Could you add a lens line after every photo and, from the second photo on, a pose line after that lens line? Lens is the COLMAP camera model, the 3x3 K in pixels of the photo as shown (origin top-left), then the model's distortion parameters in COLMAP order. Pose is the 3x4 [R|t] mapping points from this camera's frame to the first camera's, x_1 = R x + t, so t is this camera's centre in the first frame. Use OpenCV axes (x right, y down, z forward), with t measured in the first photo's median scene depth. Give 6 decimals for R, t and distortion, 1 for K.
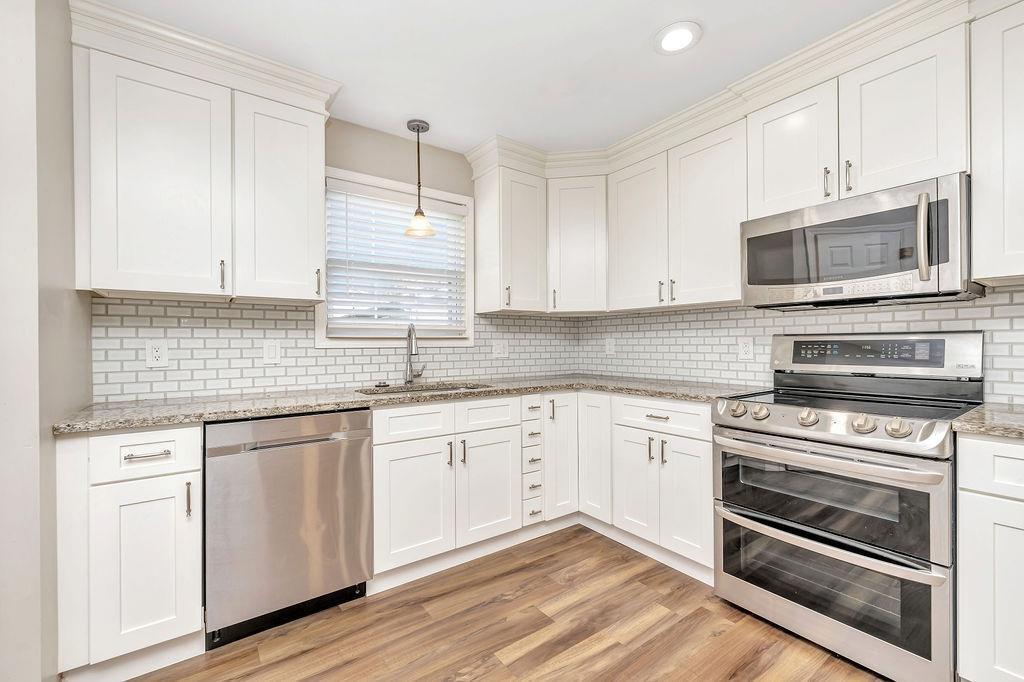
lens RADIAL K [[430.7, 0, 520.5], [0, 430.7, 343.1], [0, 0, 1]] dist [-0.001113, 0.000288]
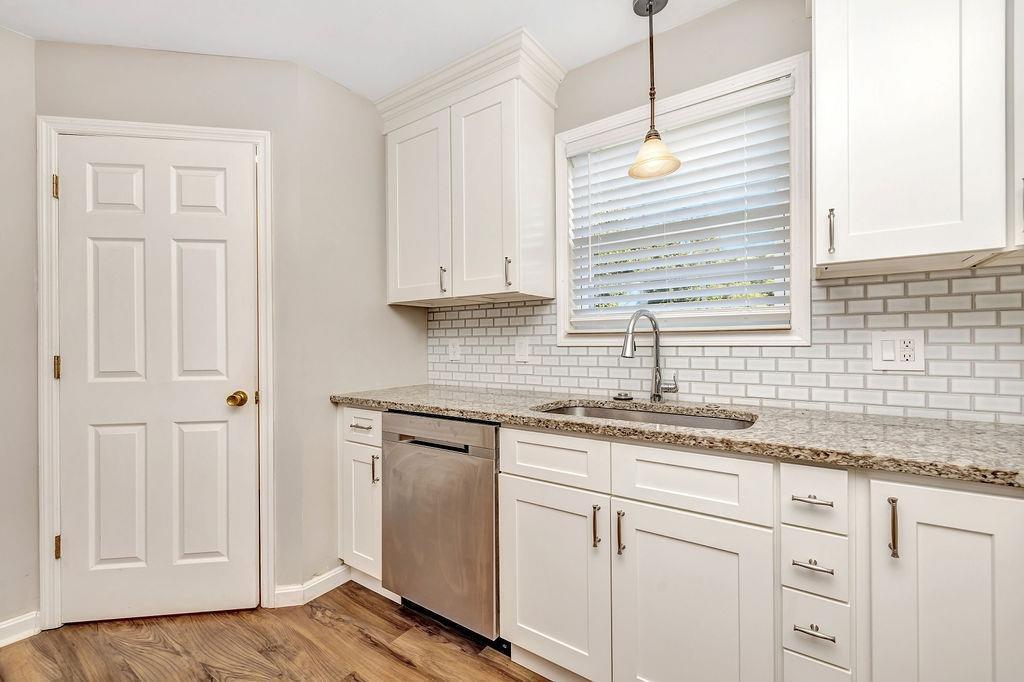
lens RADIAL K [[430.7, 0, 520.5], [0, 430.7, 345.0], [0, 0, 1]] dist [-0.001113, 0.000288]
pose [[0.317409, 0.007707, -0.948257, 0.333873], [0.007931, 0.999910, 0.010781, -0.000178], [0.948255, -0.010943, 0.317320, 0.649872]]
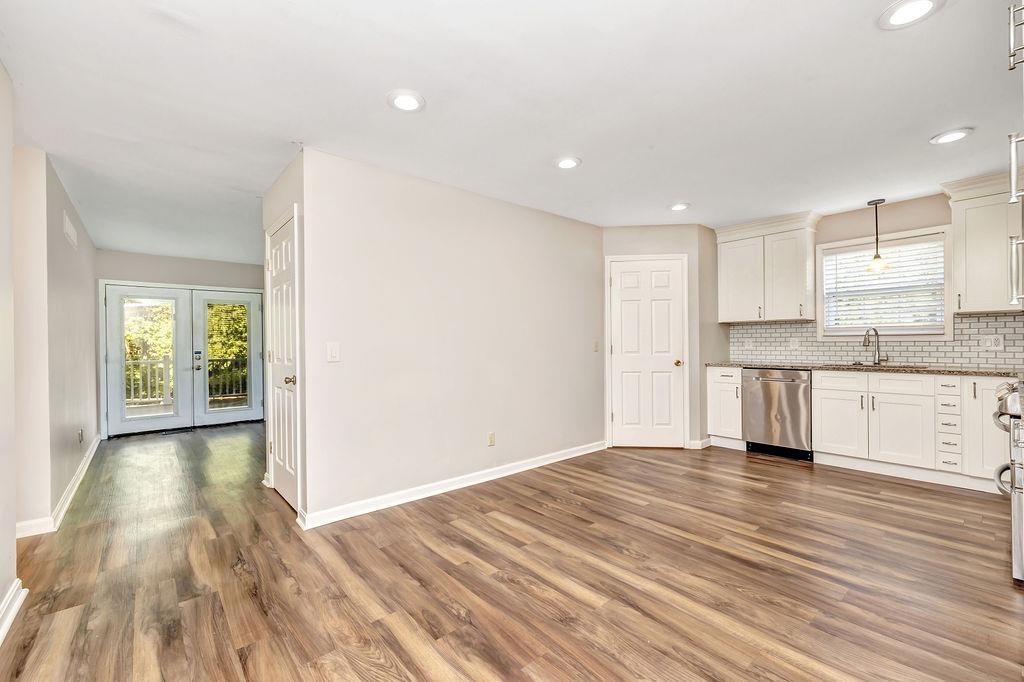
lens RADIAL K [[430.7, 0, 516.1], [0, 430.7, 345.7], [0, 0, 1]] dist [-0.001113, 0.000288]
pose [[0.079544, 0.012492, -0.996753, 1.334366], [0.011307, 0.999846, 0.013433, -0.011026], [0.996767, -0.012339, 0.079390, -0.491545]]
